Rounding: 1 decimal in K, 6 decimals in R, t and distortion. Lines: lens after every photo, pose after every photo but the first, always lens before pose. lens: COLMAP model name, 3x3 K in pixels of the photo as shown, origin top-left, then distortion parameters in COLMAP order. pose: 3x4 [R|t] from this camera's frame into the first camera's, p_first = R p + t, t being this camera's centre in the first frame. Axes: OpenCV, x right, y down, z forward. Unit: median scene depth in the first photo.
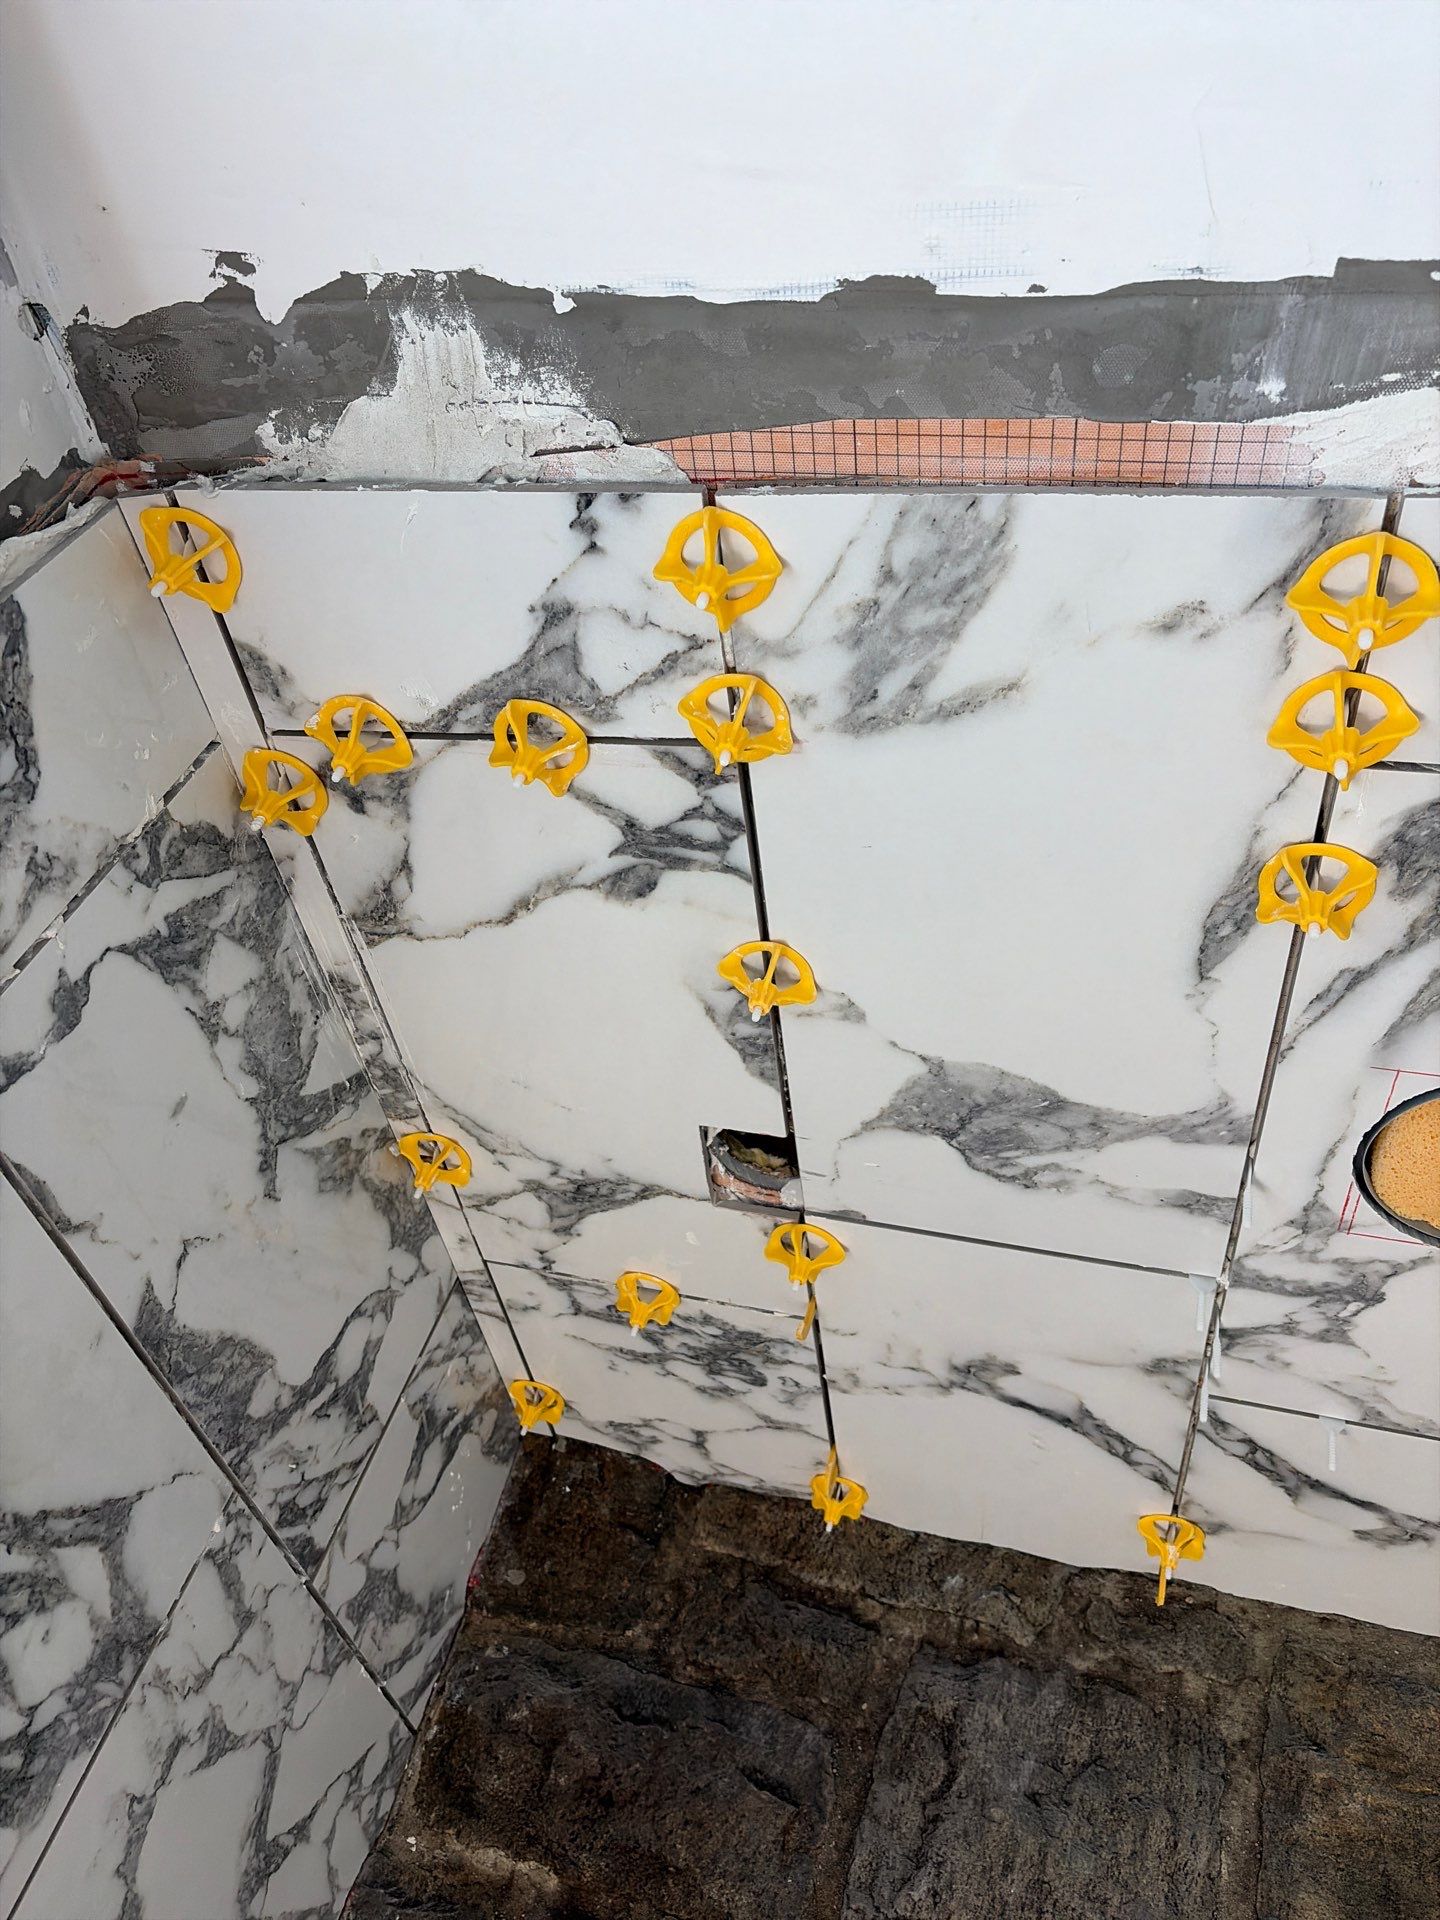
lens RADIAL K [[1451.6, 0, 706.6], [0, 1451.6, 960.7], [0, 0, 1]] dist [0.043869, -0.046894]
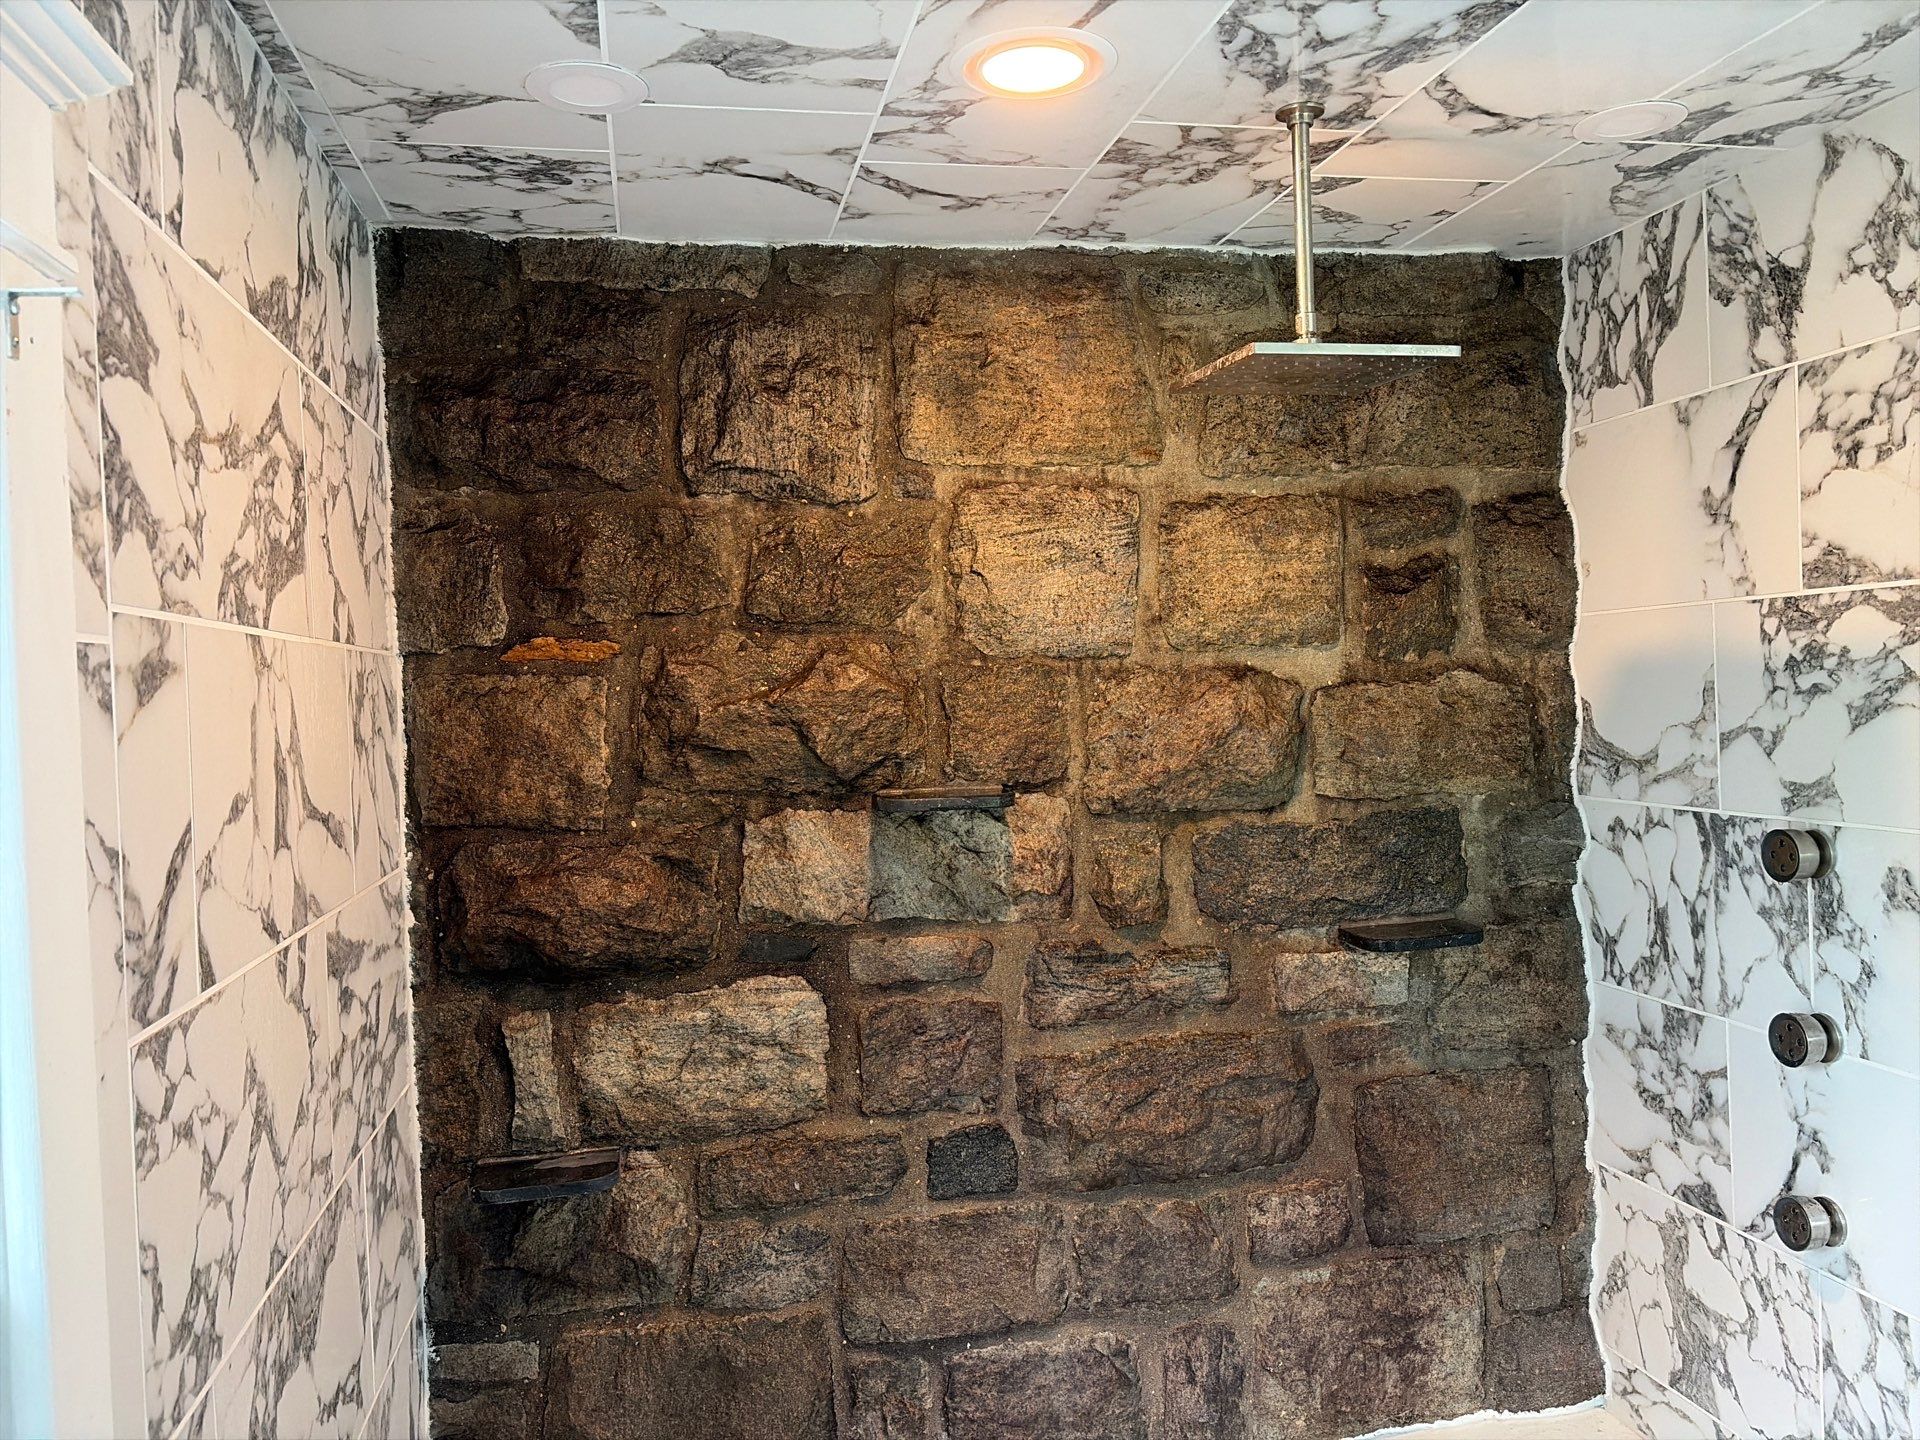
lens RADIAL K [[1451.6, 0, 956.2], [0, 1451.6, 721.7], [0, 0, 1]] dist [0.043869, -0.046894]
pose [[0.898510, -0.317512, 0.303095, -0.252042], [-0.013529, 0.670133, 0.742117, -0.482356], [-0.438745, -0.670900, 0.597826, -0.432292]]
